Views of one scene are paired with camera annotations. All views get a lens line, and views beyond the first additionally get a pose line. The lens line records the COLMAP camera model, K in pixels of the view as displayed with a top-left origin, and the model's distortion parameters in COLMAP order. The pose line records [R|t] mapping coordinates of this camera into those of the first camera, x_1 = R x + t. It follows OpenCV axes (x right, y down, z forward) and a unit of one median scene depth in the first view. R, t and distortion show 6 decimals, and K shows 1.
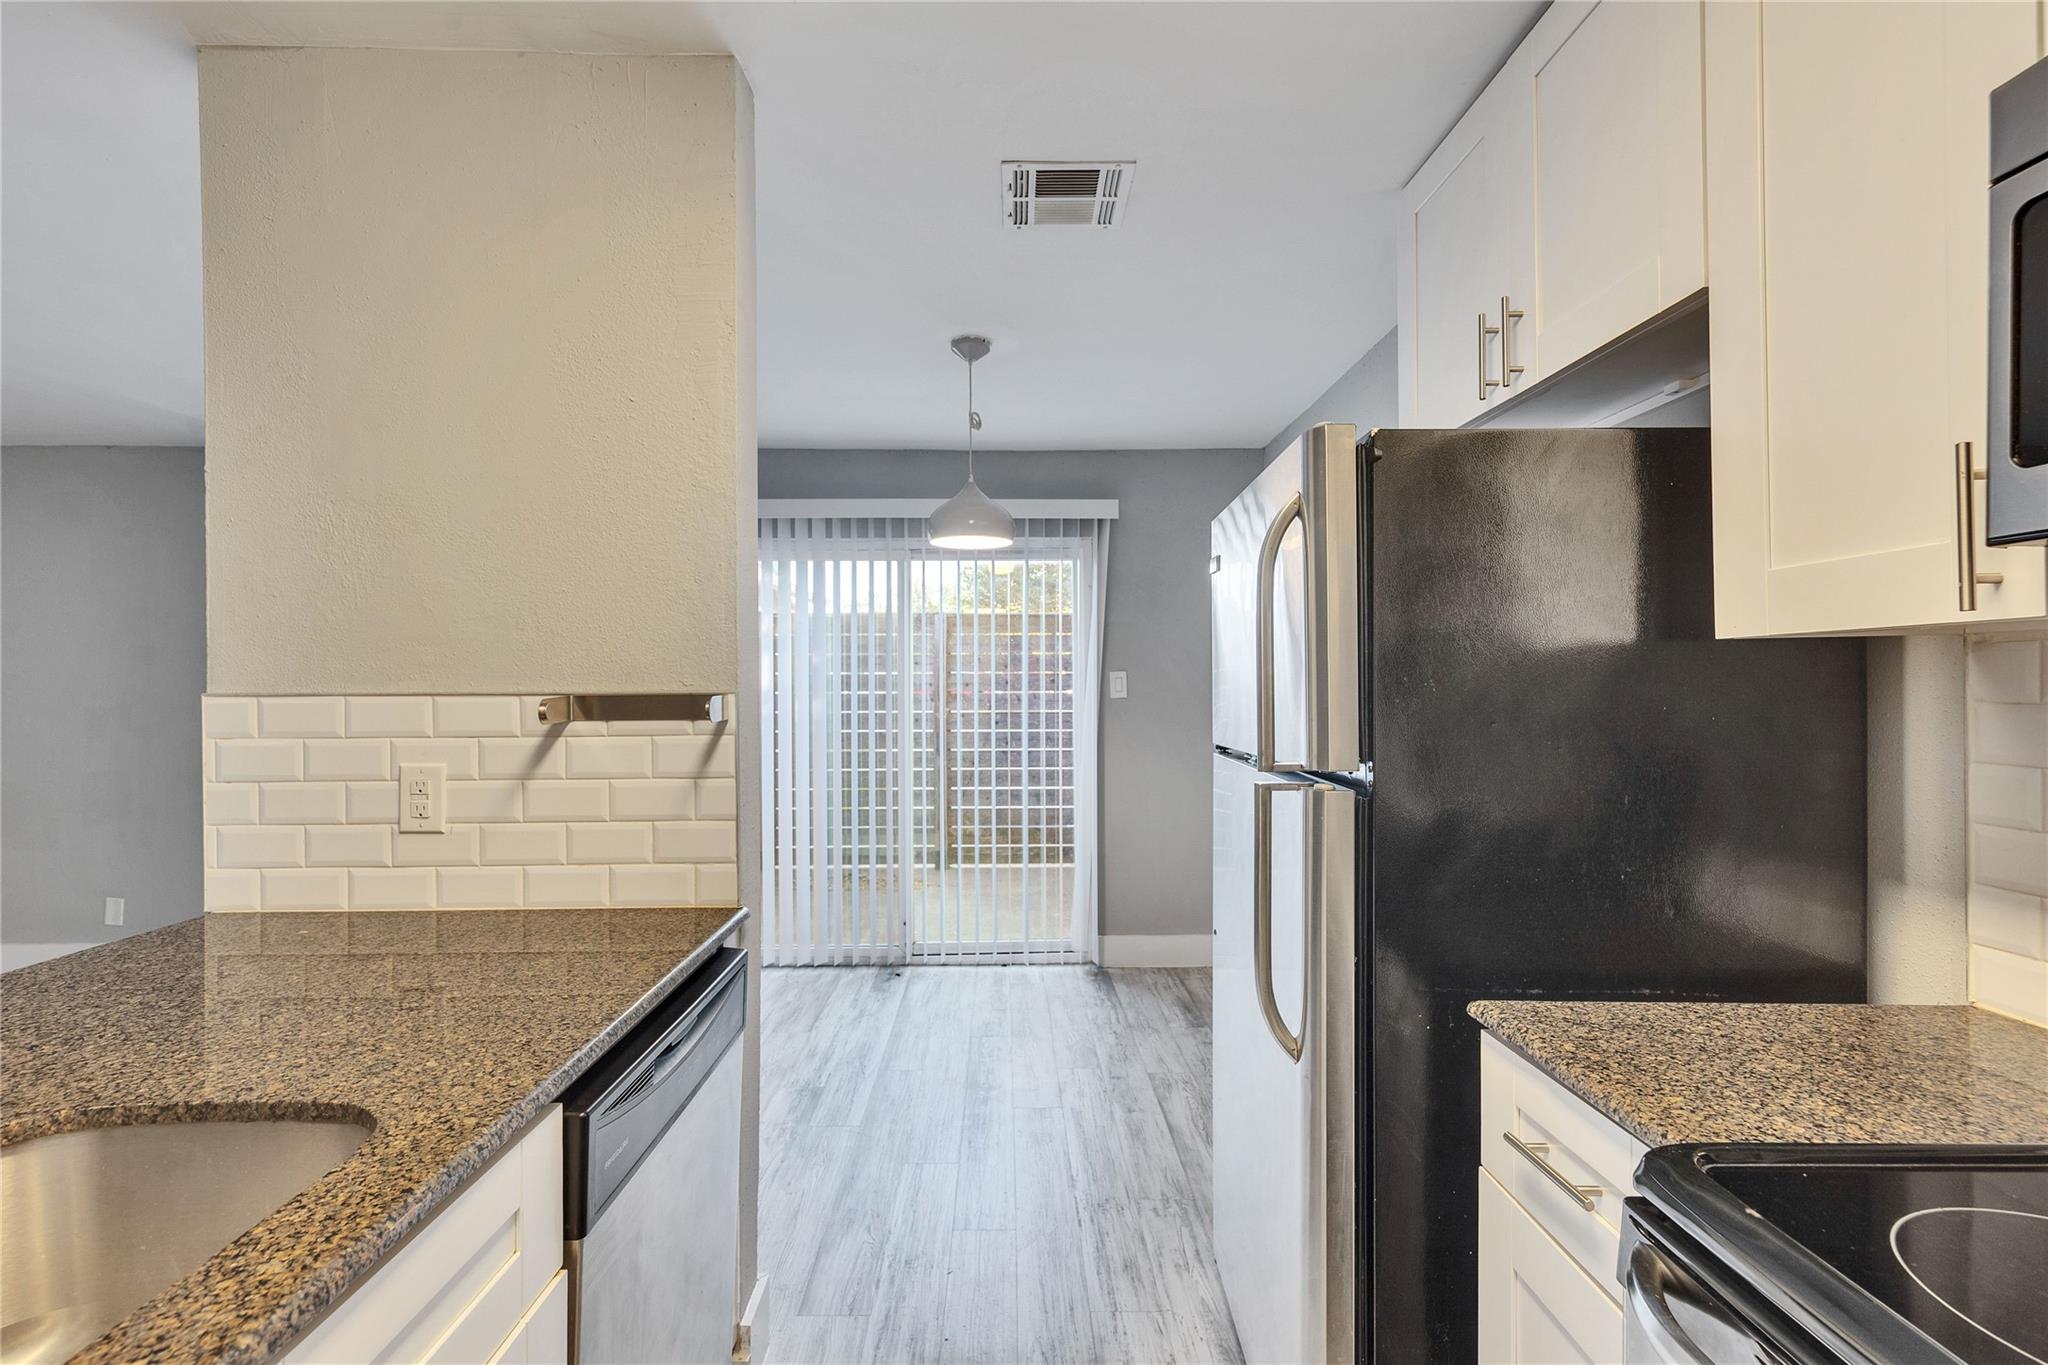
lens RADIAL K [[918.5, 0, 1021.1], [0, 918.5, 683.4], [0, 0, 1]] dist [0.000575, -0.000322]
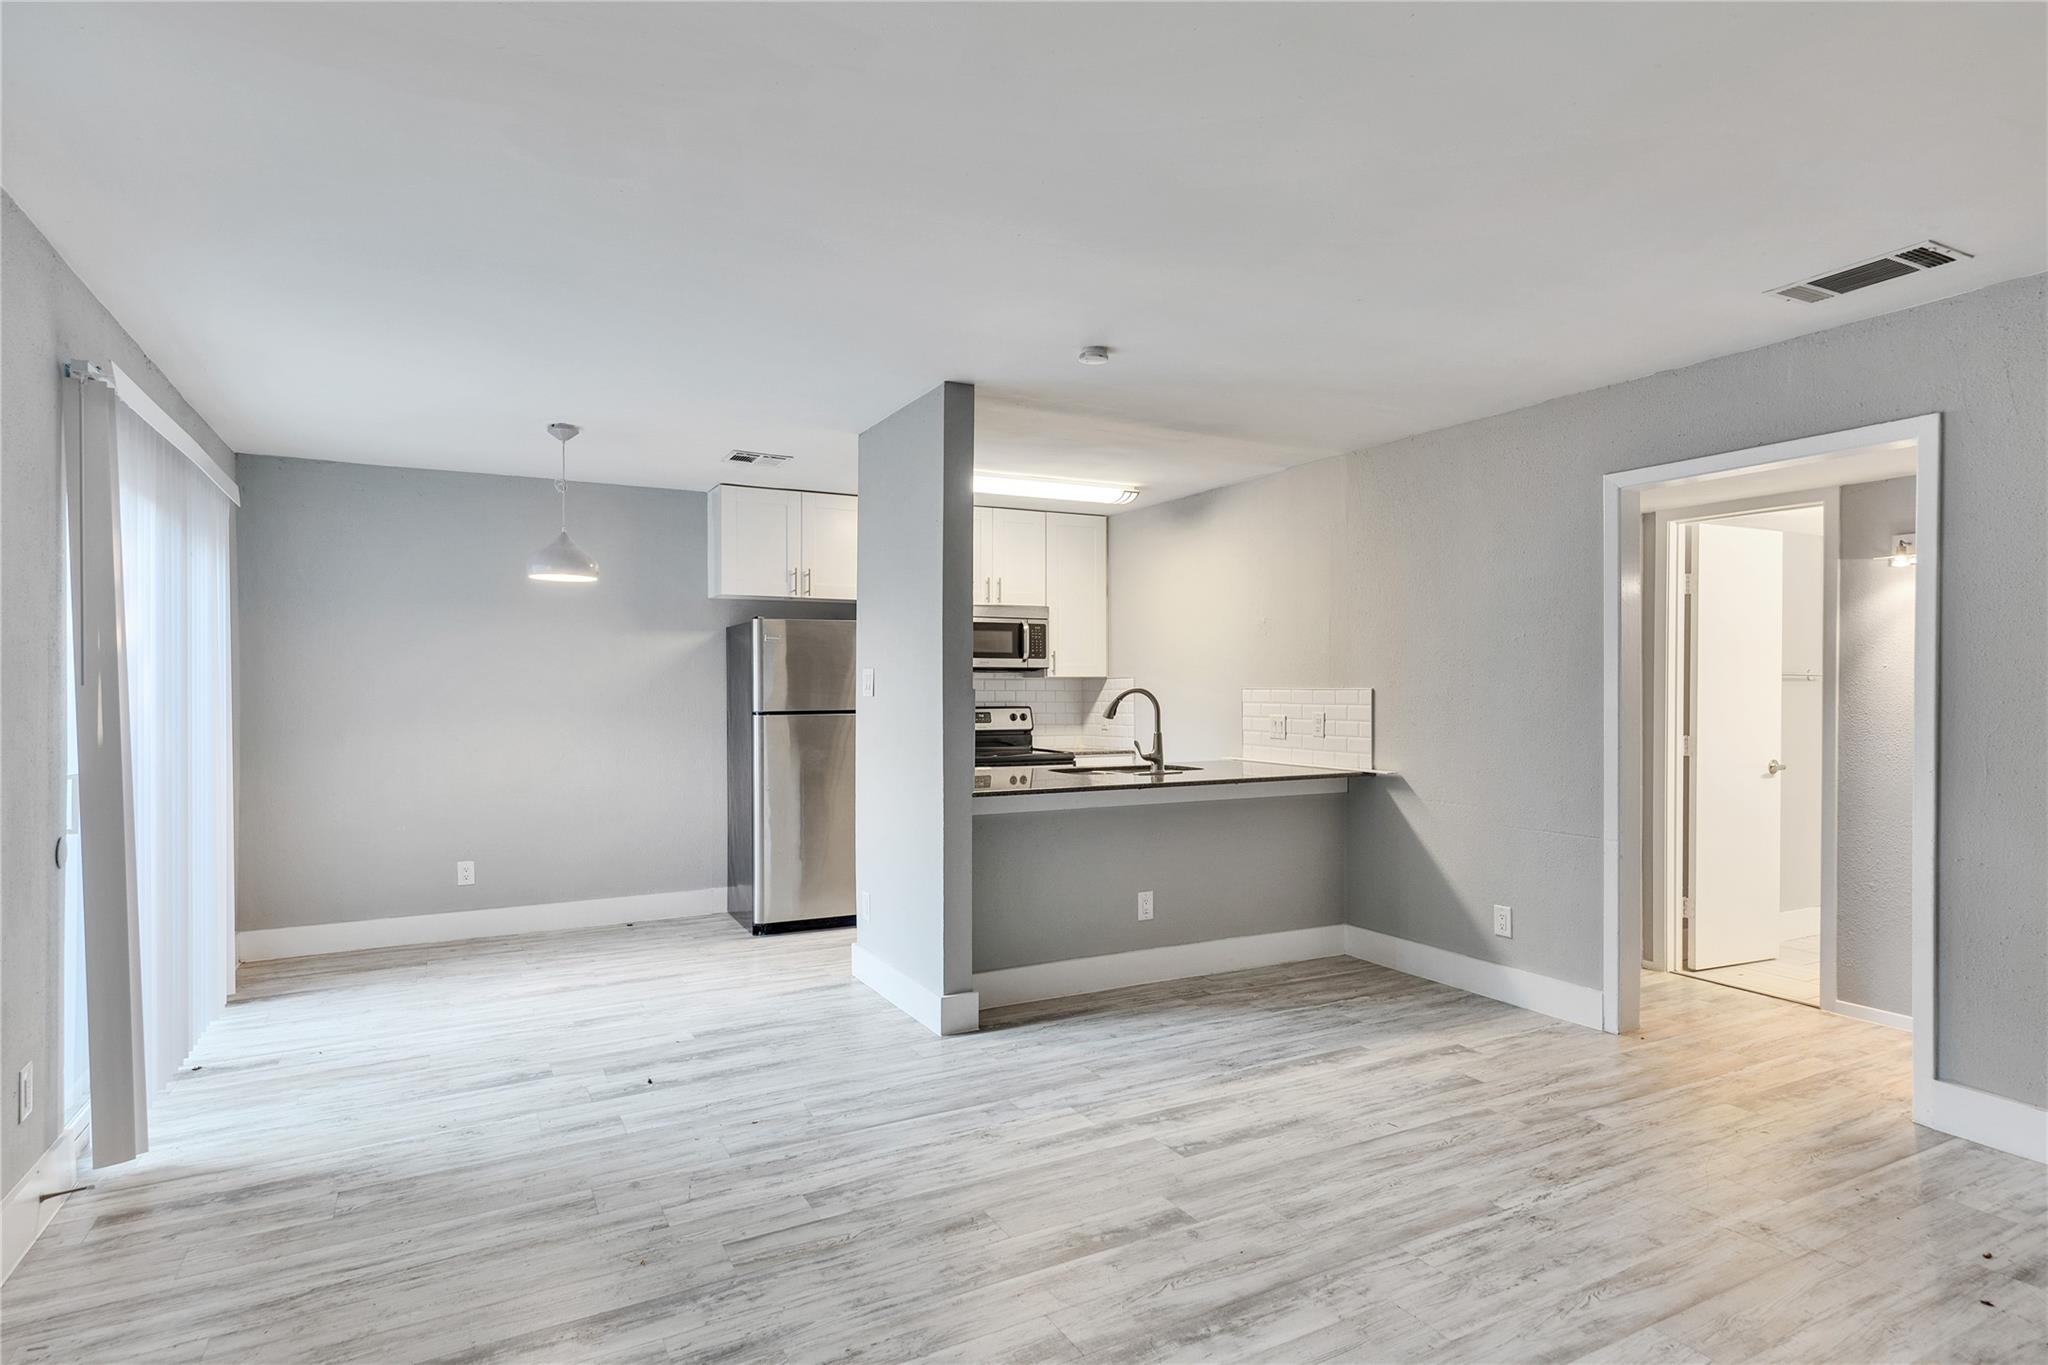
lens RADIAL K [[1072.4, 0, 1023.8], [0, 1072.4, 688.5], [0, 0, 1]] dist [0.005095, 0.000804]
pose [[-0.462121, 0.001933, 0.886815, -1.371501], [-0.001031, 0.999996, -0.002717, 0.006545], [-0.886816, -0.002170, -0.462117, 0.895451]]
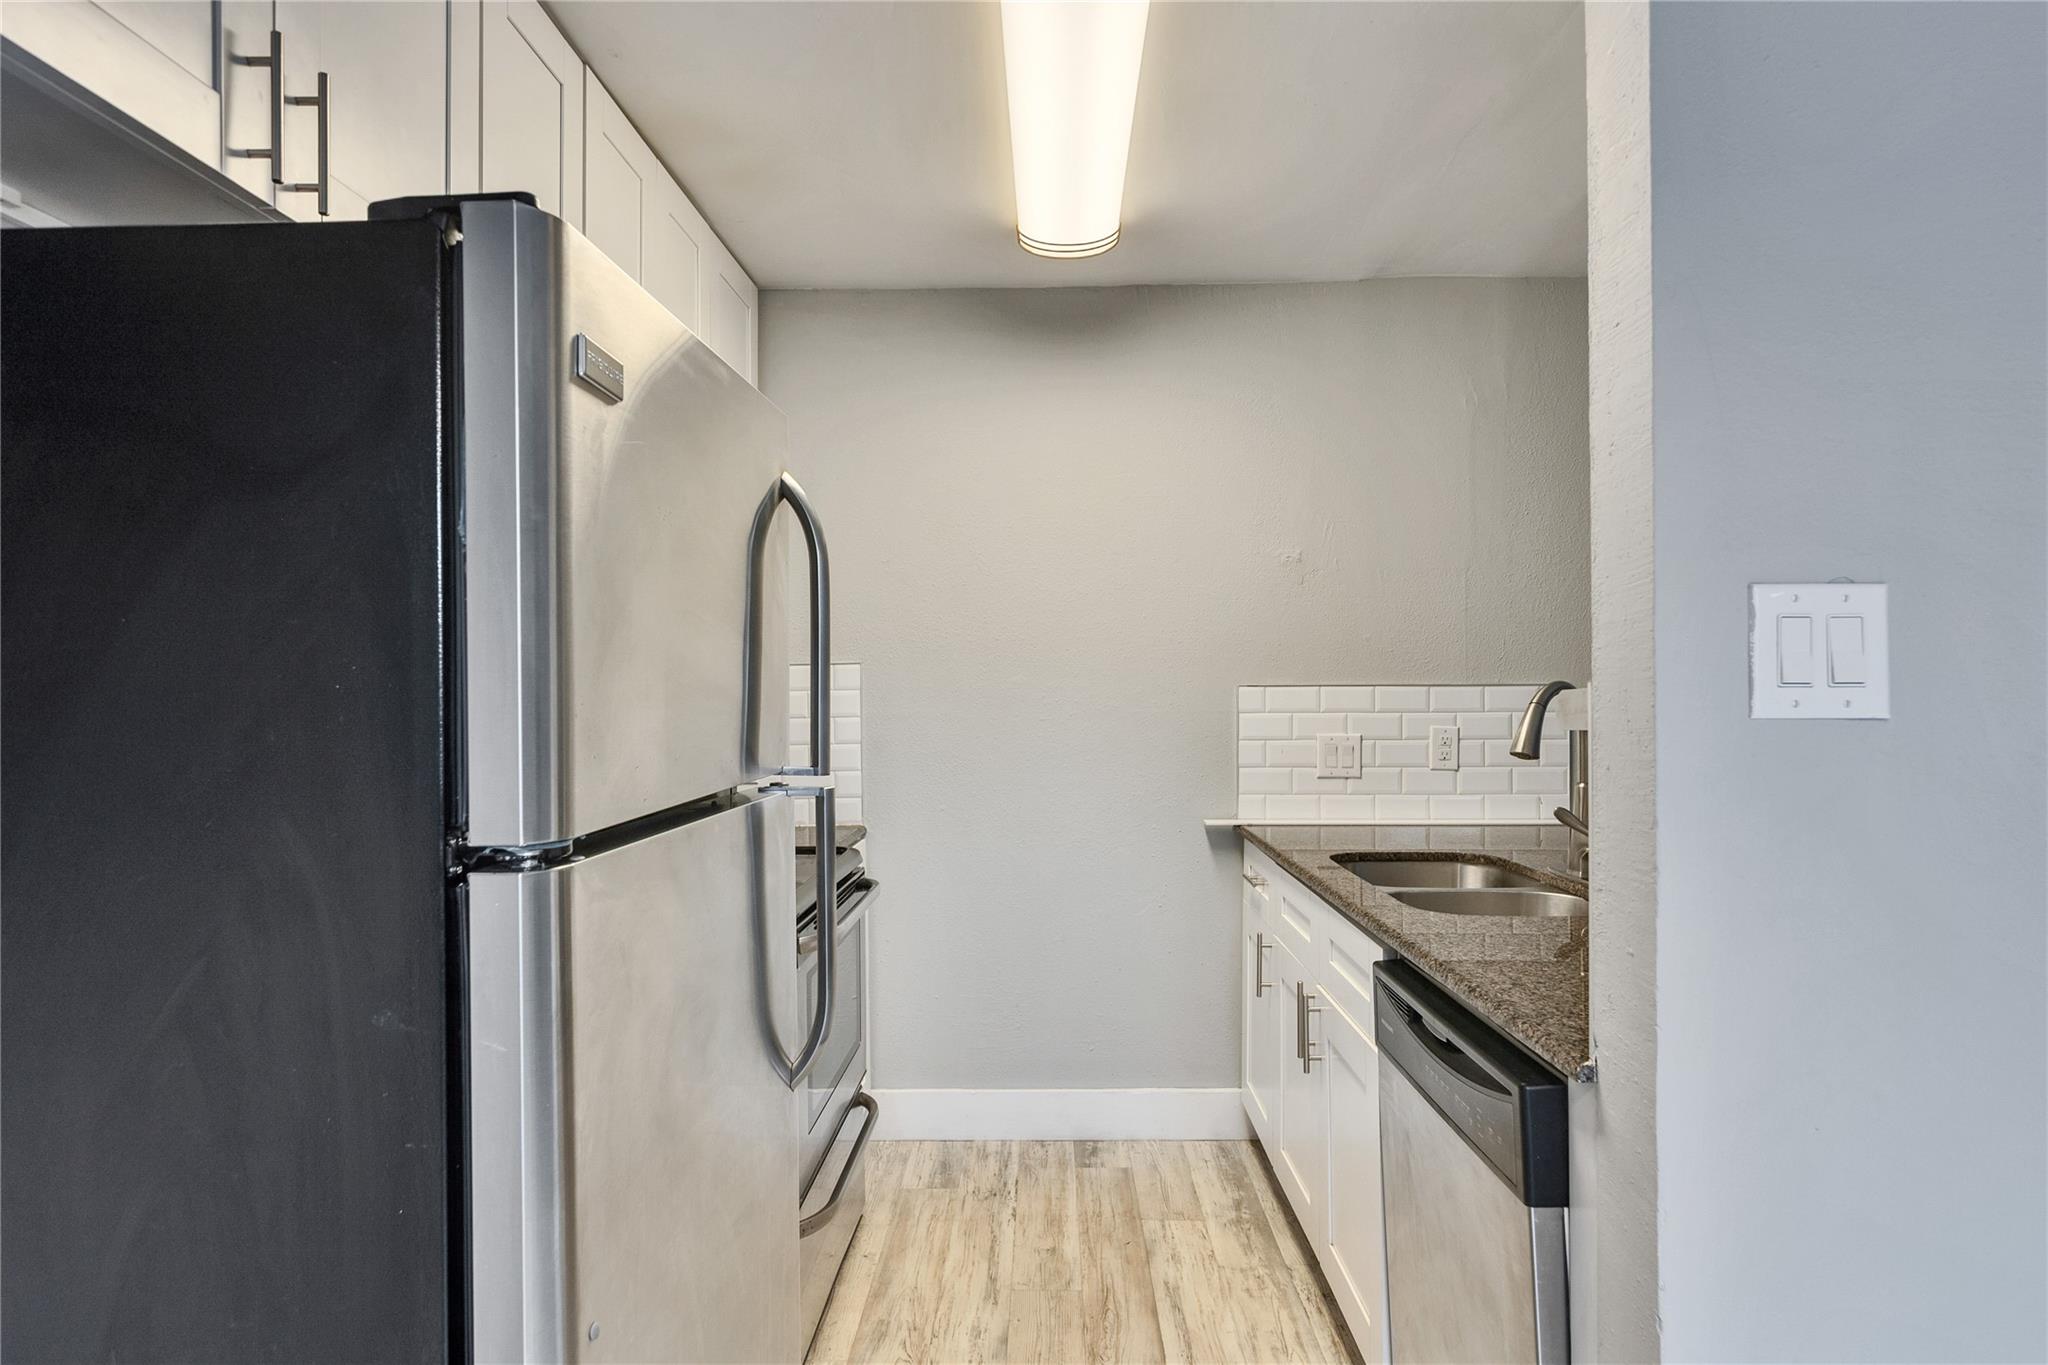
lens RADIAL K [[1158.4, 0, 1017.7], [0, 1158.4, 687.2], [0, 0, 1]] dist [0.003344, 0.003056]
pose [[-0.998800, 0.010001, 0.047944, -0.000103], [0.009883, 0.999948, -0.002690, 0.003694], [-0.047968, -0.002212, -0.998846, 0.767842]]
